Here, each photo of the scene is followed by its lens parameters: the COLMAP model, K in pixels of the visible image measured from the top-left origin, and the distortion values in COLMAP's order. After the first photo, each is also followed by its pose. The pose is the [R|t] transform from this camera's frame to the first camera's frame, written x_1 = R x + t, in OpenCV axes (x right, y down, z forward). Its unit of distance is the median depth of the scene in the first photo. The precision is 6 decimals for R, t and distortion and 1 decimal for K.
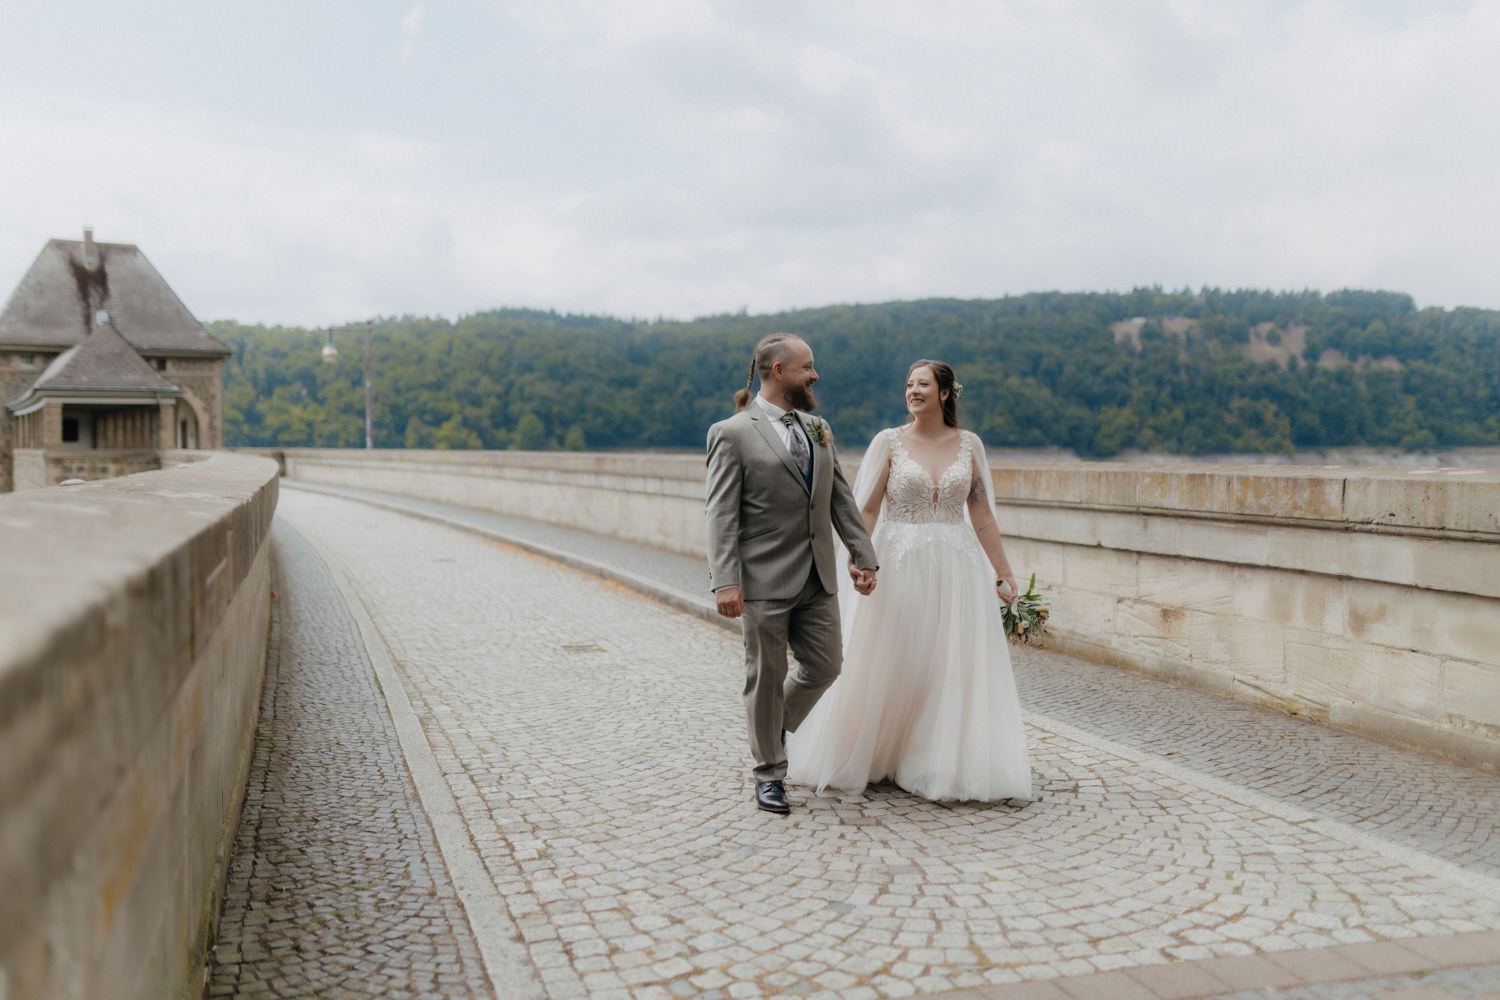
lens RADIAL K [[1652.8, 0, 754.7], [0, 1652.8, 496.1], [0, 0, 1]] dist [0.001783, 0.000000]
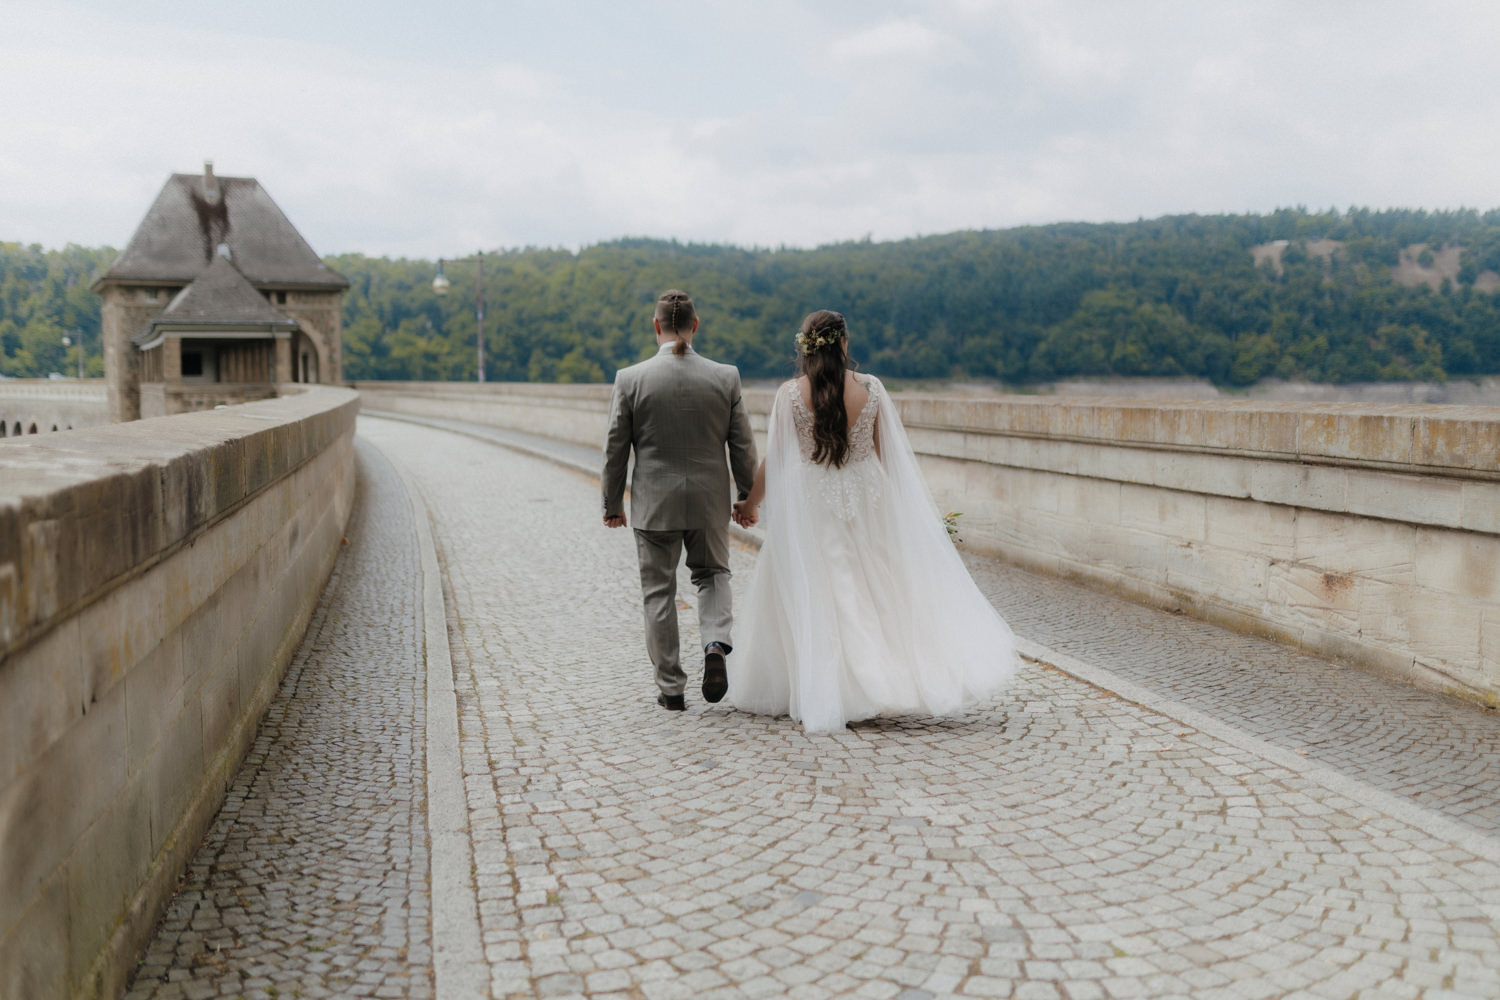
lens RADIAL K [[1652.8, 0, 742.4], [0, 1652.8, 505.1], [0, 0, 1]] dist [0.001783, 0.000000]
pose [[0.996493, 0.002055, -0.083655, 0.019277], [0.001936, 0.998865, 0.047602, -0.008180], [0.083658, -0.047597, 0.995357, 0.131109]]
